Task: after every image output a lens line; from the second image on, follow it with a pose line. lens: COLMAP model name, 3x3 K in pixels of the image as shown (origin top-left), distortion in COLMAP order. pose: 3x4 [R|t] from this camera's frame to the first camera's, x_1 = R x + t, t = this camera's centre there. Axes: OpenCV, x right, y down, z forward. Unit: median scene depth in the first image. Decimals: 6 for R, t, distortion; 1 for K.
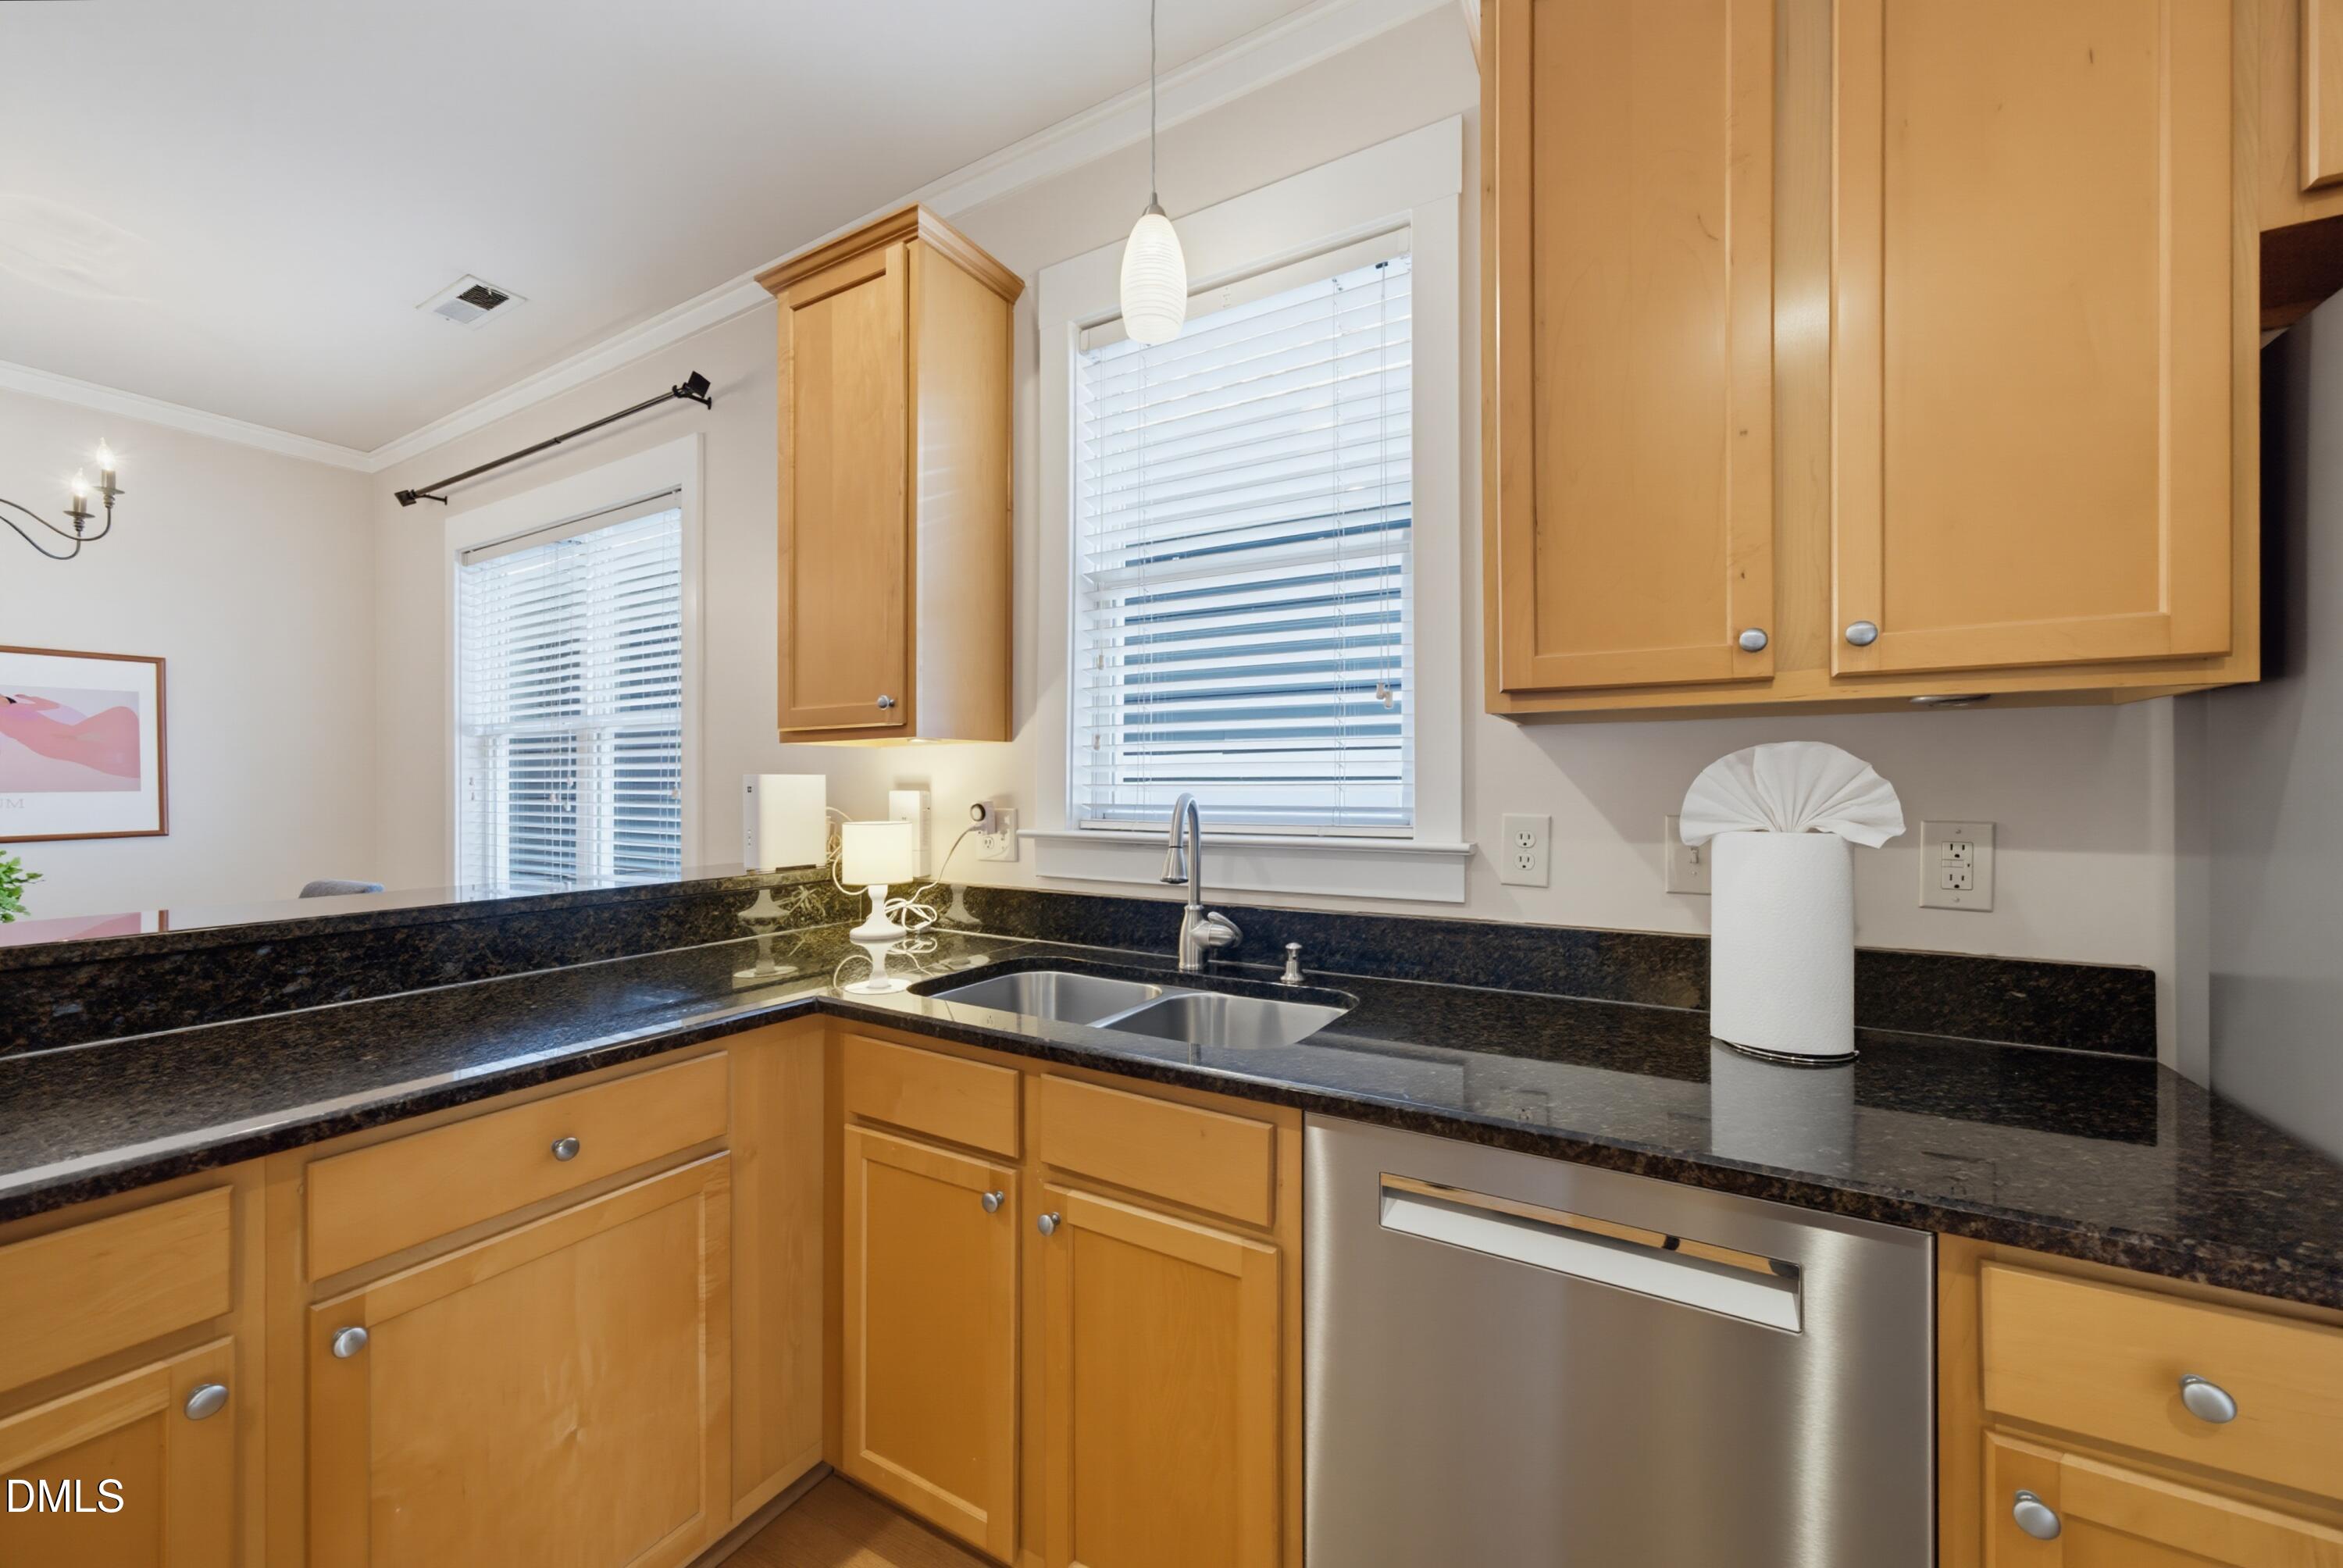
lens RADIAL K [[890.4, 0, 1166.4], [0, 890.4, 783.8], [0, 0, 1]] dist [-0.037690, 0.024368]
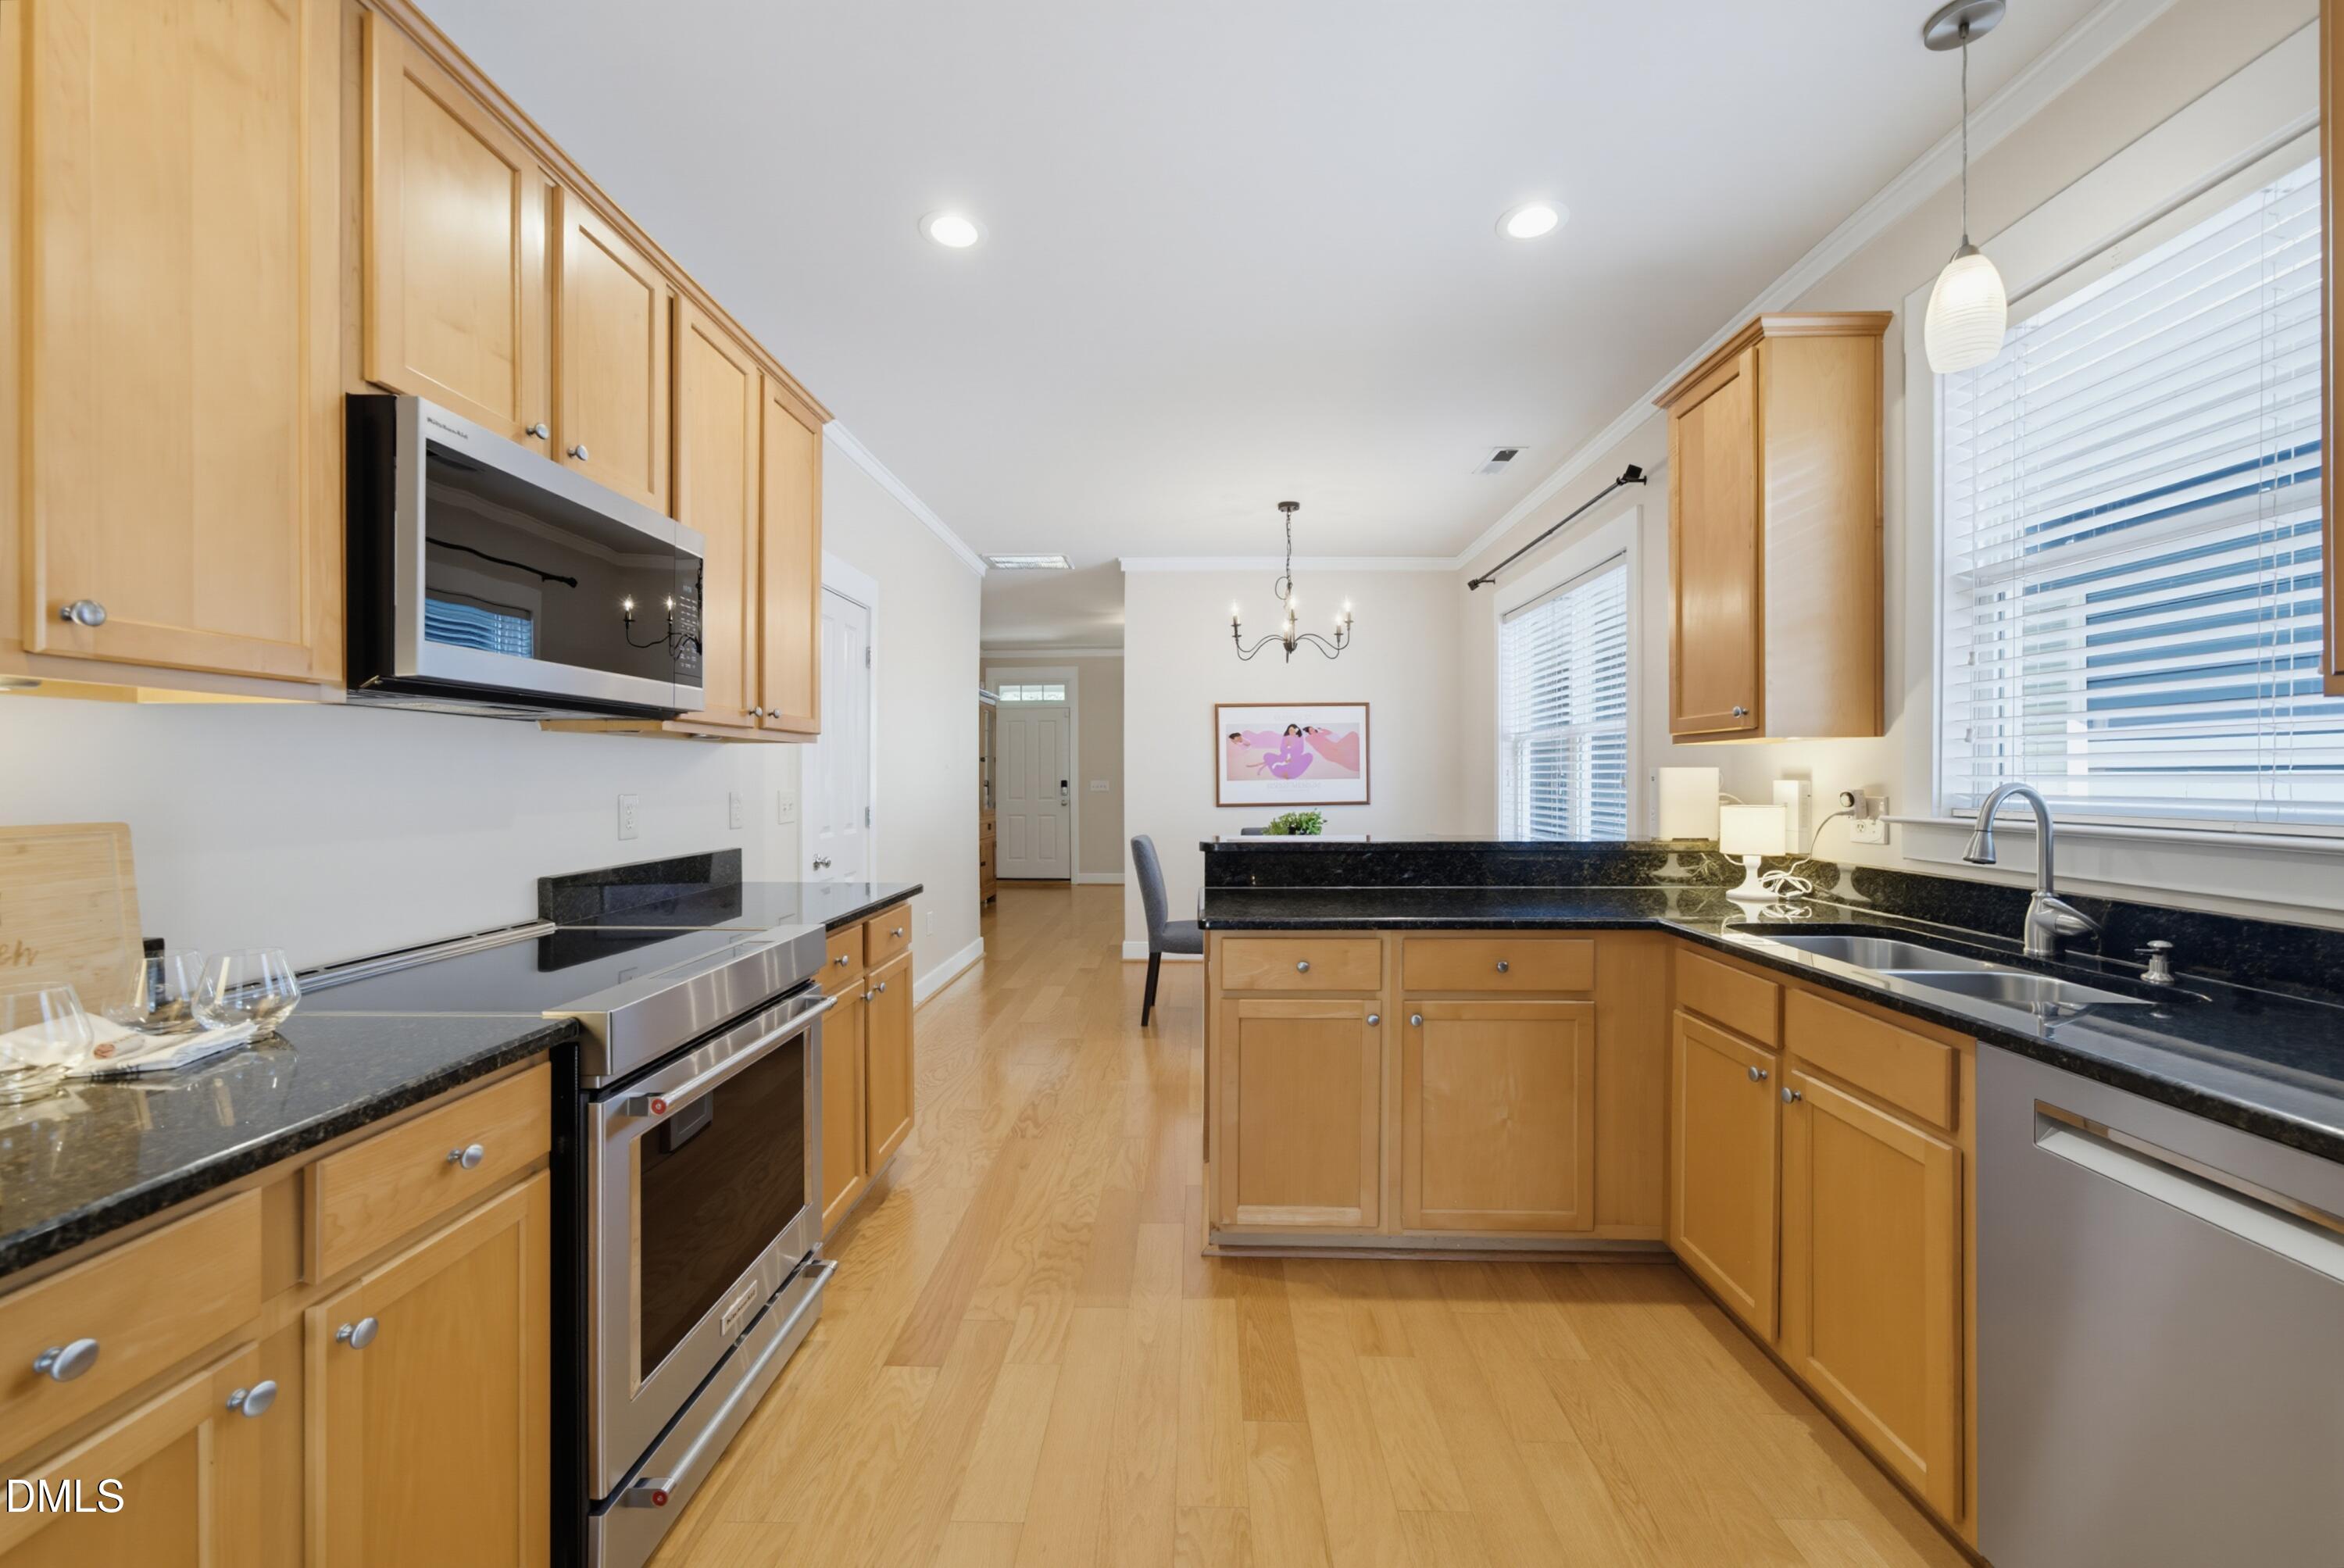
lens RADIAL K [[890.8, 0, 1166.9], [0, 890.8, 783.8], [0, 0, 1]] dist [-0.037690, 0.024368]
pose [[0.474157, 0.008184, -0.880402, 0.381711], [0.001622, 0.999947, 0.010168, -0.000860], [0.880439, -0.006250, 0.474119, -0.313076]]
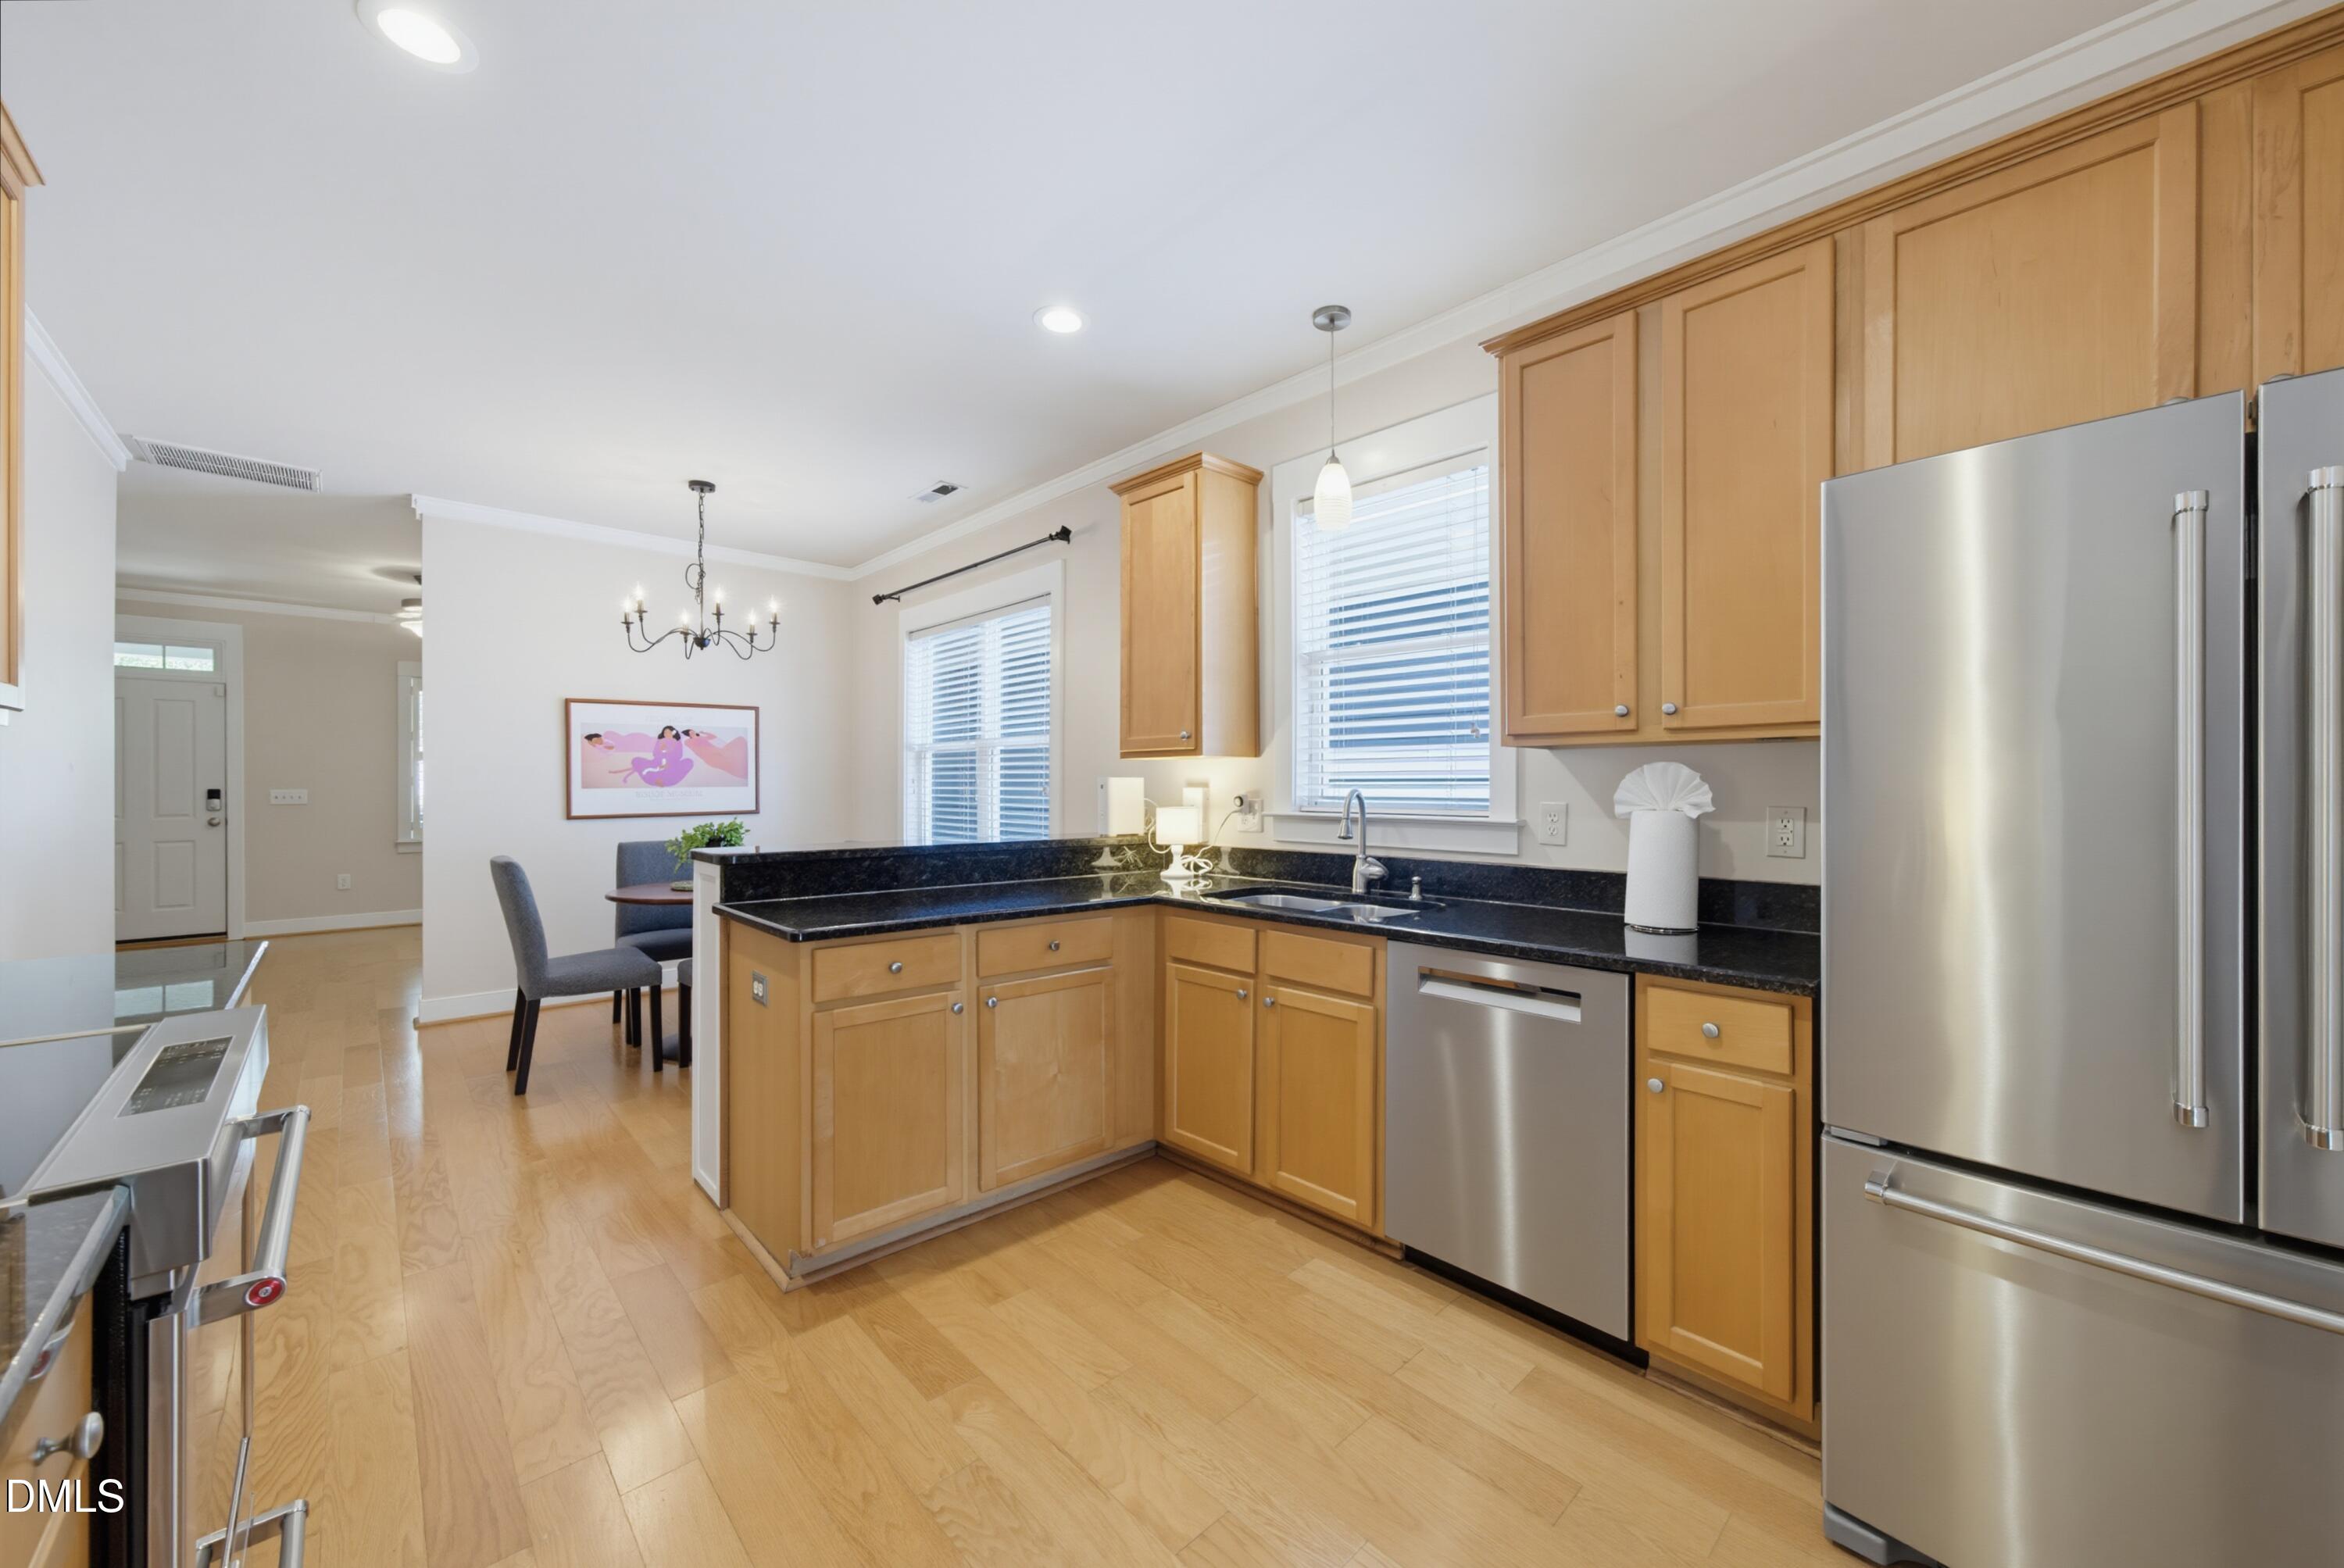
lens RADIAL K [[907.2, 0, 1158.6], [0, 907.2, 792.5], [0, 0, 1]] dist [-0.037420, 0.026351]
pose [[0.954500, 0.004384, -0.298178, 0.151803], [-0.001167, 0.999939, 0.010967, -0.001686], [0.298208, -0.010120, 0.954447, -0.657682]]
